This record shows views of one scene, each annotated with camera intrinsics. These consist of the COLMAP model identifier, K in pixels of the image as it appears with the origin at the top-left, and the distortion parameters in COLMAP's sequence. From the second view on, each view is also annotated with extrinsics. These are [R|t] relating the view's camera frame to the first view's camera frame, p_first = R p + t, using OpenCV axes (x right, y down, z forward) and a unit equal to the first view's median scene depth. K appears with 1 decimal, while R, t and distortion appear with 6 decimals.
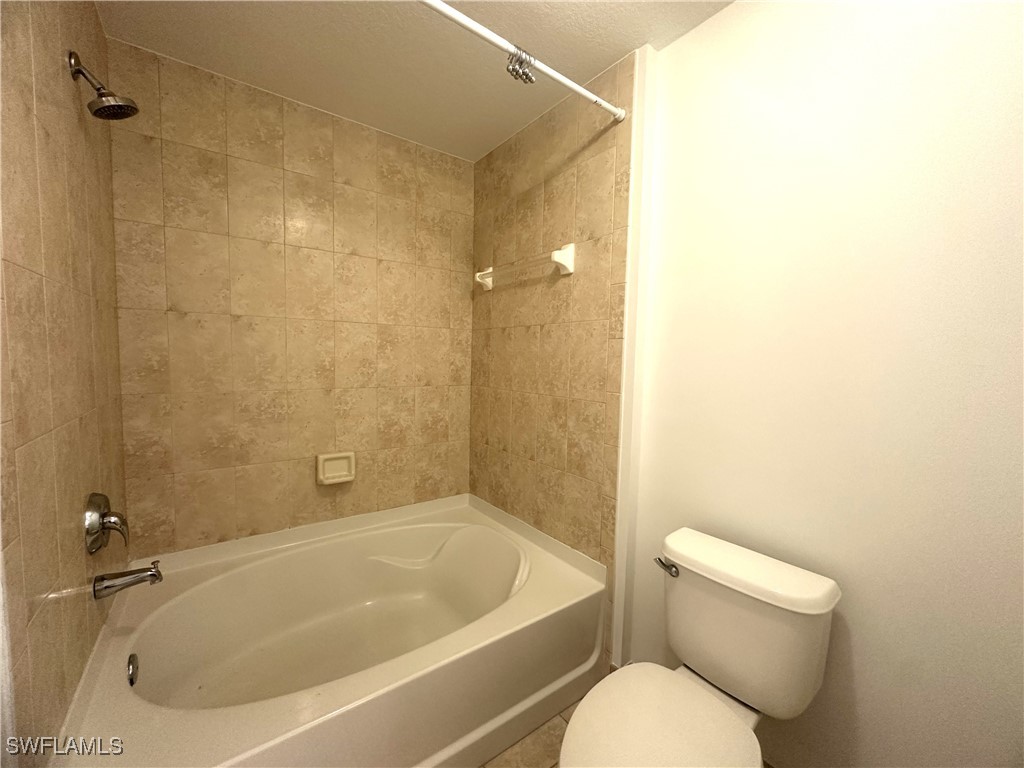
lens RADIAL K [[407.8, 0, 510.9], [0, 407.8, 383.9], [0, 0, 1]] dist [-0.001908, -0.000208]
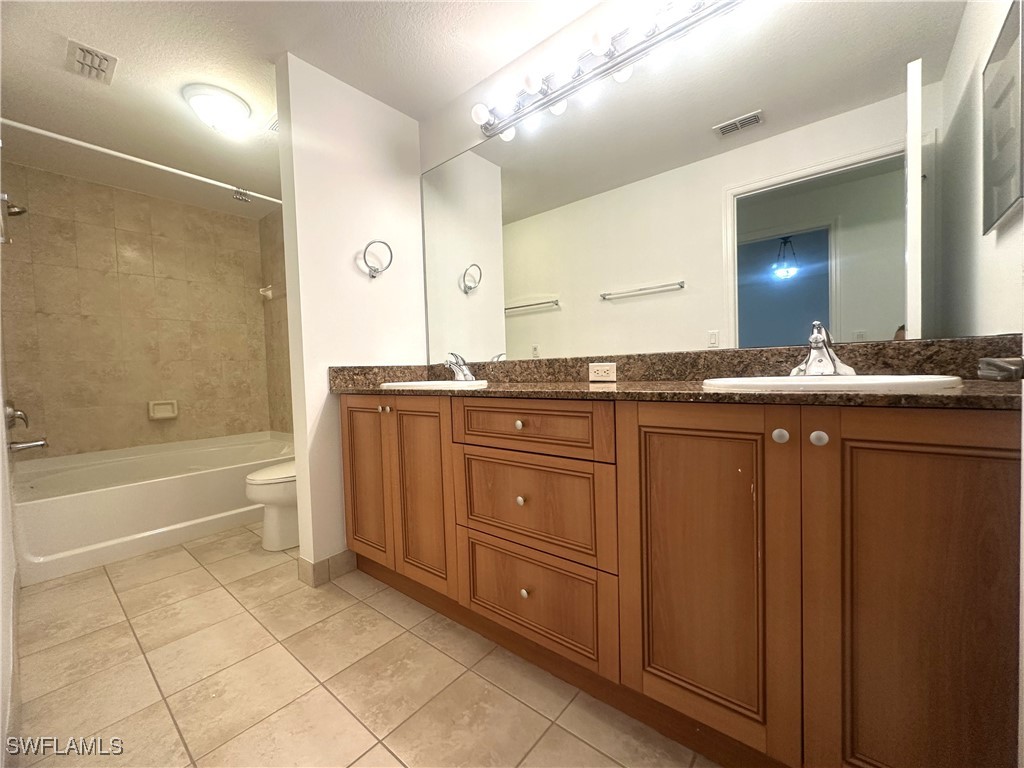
lens RADIAL K [[407.8, 0, 510.9], [0, 407.8, 383.9], [0, 0, 1]] dist [-0.001908, -0.000208]
pose [[0.967803, -0.065377, 0.243071, 0.517156], [0.074329, 0.996845, -0.027832, 0.252249], [-0.240484, 0.045003, 0.969609, -0.894627]]
